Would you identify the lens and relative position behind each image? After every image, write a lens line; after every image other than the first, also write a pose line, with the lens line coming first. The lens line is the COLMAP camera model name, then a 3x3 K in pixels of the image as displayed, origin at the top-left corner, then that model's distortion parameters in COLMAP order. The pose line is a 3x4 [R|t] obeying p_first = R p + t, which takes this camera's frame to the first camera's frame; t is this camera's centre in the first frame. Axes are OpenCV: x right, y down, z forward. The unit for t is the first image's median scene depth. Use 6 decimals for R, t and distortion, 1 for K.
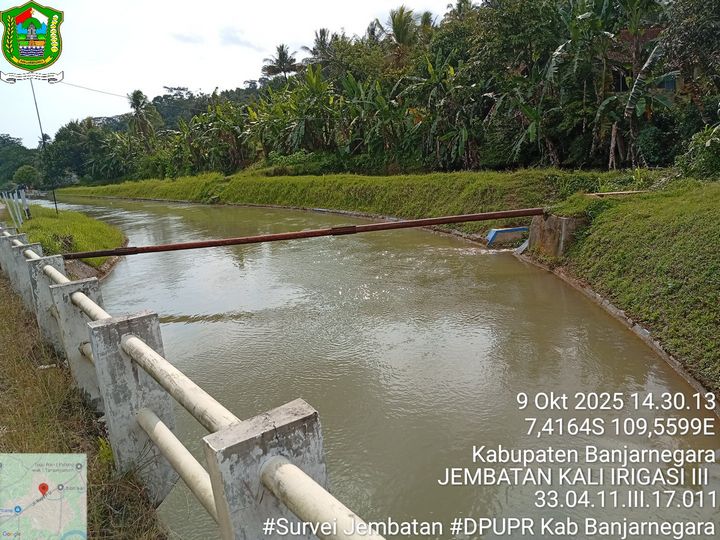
lens RADIAL K [[546.5, 0, 357.5], [0, 546.5, 275.6], [0, 0, 1]] dist [0.103288, -0.206690]
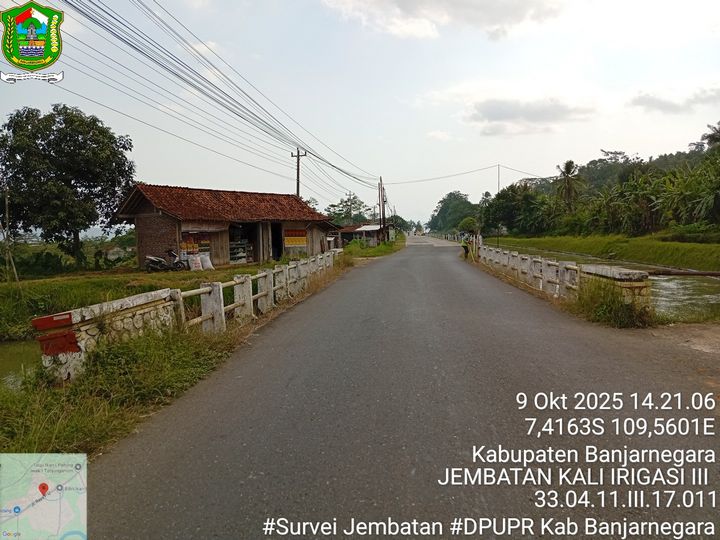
lens RADIAL K [[546.5, 0, 357.5], [0, 546.5, 275.6], [0, 0, 1]] dist [0.103288, -0.206690]
pose [[0.746139, 0.132030, -0.652568, 0.045642], [-0.198546, 0.979668, -0.028805, 0.018786], [0.635497, 0.151057, 0.757183, -0.099760]]
